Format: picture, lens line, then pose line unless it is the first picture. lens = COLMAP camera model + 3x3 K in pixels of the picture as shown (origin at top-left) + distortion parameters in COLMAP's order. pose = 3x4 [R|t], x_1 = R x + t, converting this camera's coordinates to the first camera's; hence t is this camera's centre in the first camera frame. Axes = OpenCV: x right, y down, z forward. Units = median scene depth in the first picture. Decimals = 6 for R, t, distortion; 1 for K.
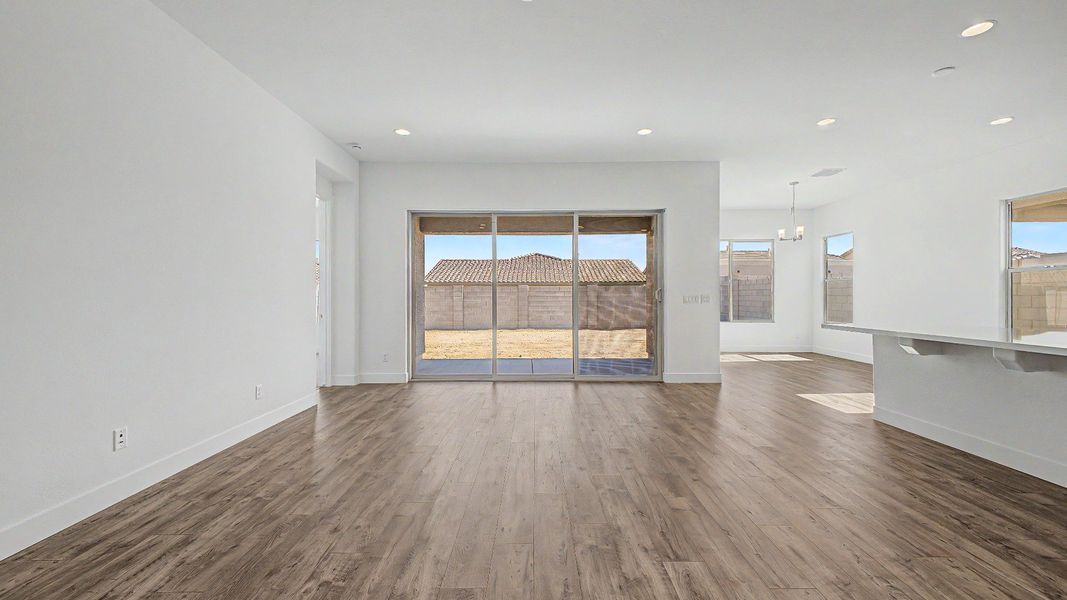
lens RADIAL K [[413.2, 0, 537.3], [0, 413.2, 298.8], [0, 0, 1]] dist [0.025798, -0.009732]
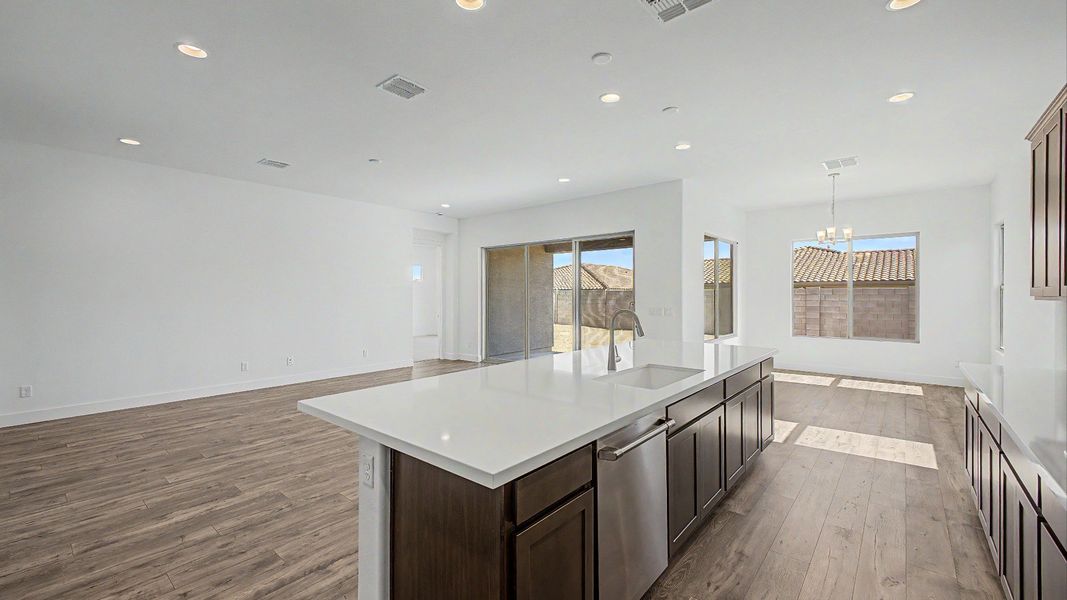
lens RADIAL K [[413.2, 0, 537.3], [0, 413.2, 298.8], [0, 0, 1]] dist [0.025798, -0.009732]
pose [[0.775633, 0.006741, -0.631148, 0.784270], [-0.006675, 0.999975, 0.002476, -0.031194], [0.631149, 0.002292, 0.775658, -0.030482]]
